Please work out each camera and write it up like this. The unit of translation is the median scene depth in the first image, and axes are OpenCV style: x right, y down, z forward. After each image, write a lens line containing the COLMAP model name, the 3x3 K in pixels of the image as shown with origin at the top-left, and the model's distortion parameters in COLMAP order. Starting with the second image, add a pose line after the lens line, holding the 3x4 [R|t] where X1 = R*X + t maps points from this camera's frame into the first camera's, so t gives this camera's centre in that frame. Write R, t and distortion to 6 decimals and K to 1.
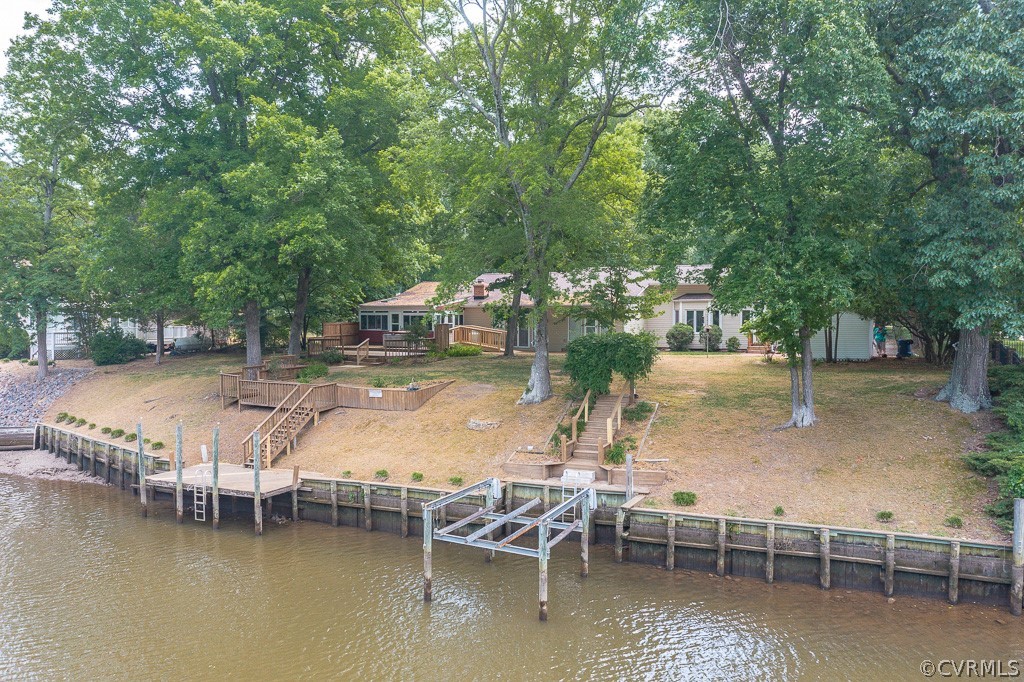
lens RADIAL K [[808.0, 0, 512.1], [0, 808.0, 303.5], [0, 0, 1]] dist [-0.020298, 0.000221]
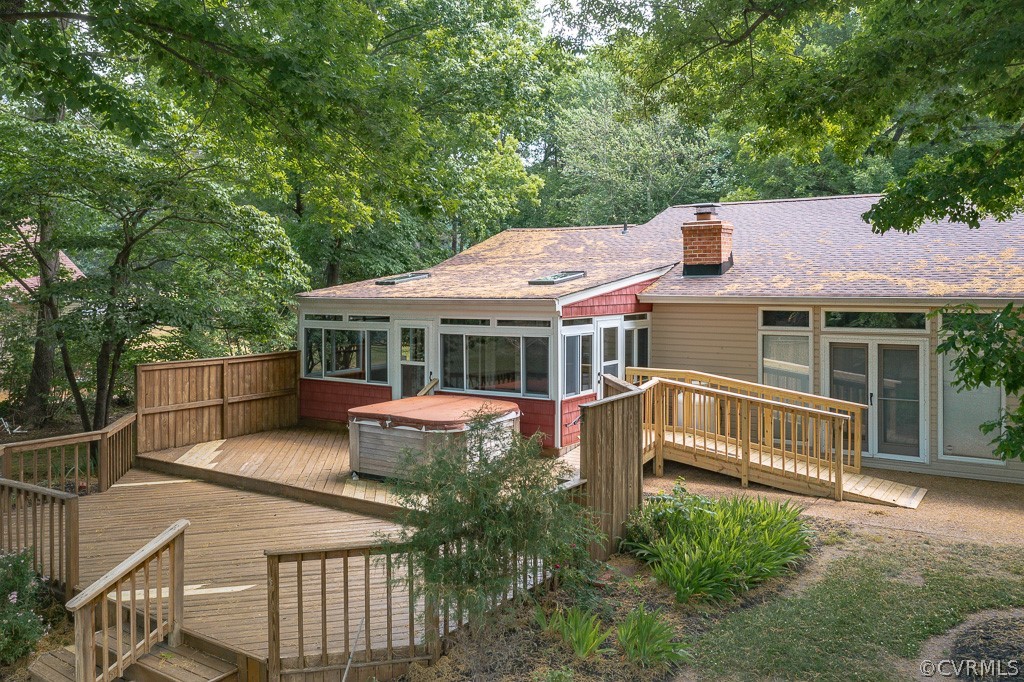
lens RADIAL K [[833.2, 0, 511.6], [0, 833.2, 290.1], [0, 0, 1]] dist [-0.009217, -0.002032]
pose [[0.996477, -0.000379, -0.083867, -0.130772], [0.000891, 0.999981, 0.006064, -0.002642], [0.083863, -0.006118, 0.996458, 1.082689]]
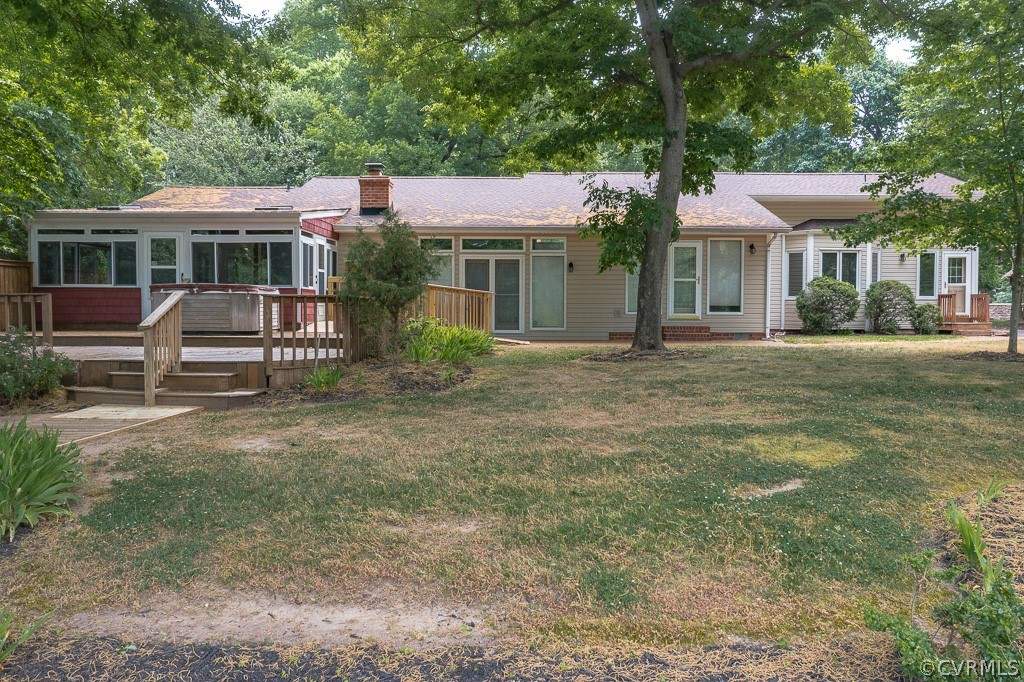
lens RADIAL K [[803.3, 0, 514.1], [0, 803.3, 324.3], [0, 0, 1]] dist [-0.026634, 0.007443]
pose [[0.883663, -0.006542, 0.468077, -0.259935], [-0.005855, 0.999670, 0.025024, 0.060422], [-0.468087, -0.024853, 0.883333, 0.955877]]
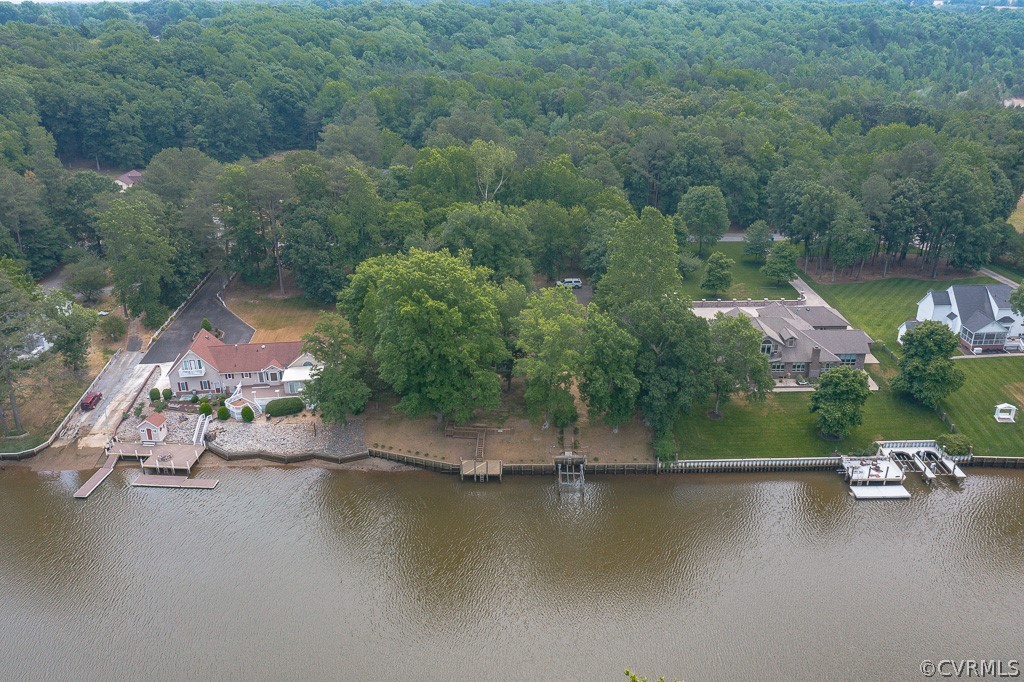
lens RADIAL K [[803.3, 0, 514.1], [0, 803.3, 324.3], [0, 0, 1]] dist [-0.026634, 0.007443]
pose [[0.922455, -0.161944, 0.350501, -1.256274], [0.012478, 0.919817, 0.392148, -1.676954], [-0.385903, -0.357366, 0.850511, -1.817048]]
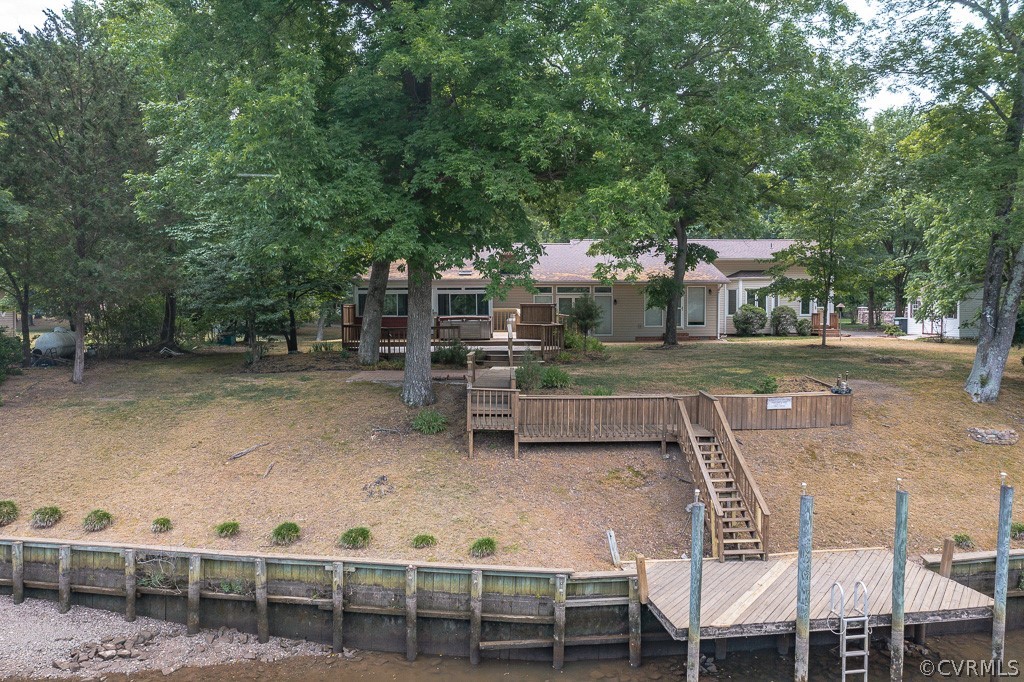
lens RADIAL K [[796.5, 0, 516.2], [0, 796.5, 336.8], [0, 0, 1]] dist [-0.031750, 0.009833]
pose [[0.844623, -0.021607, 0.534926, -0.658801], [0.000675, 0.999227, 0.039296, 0.036999], [-0.535362, -0.032829, 0.843985, 0.597308]]
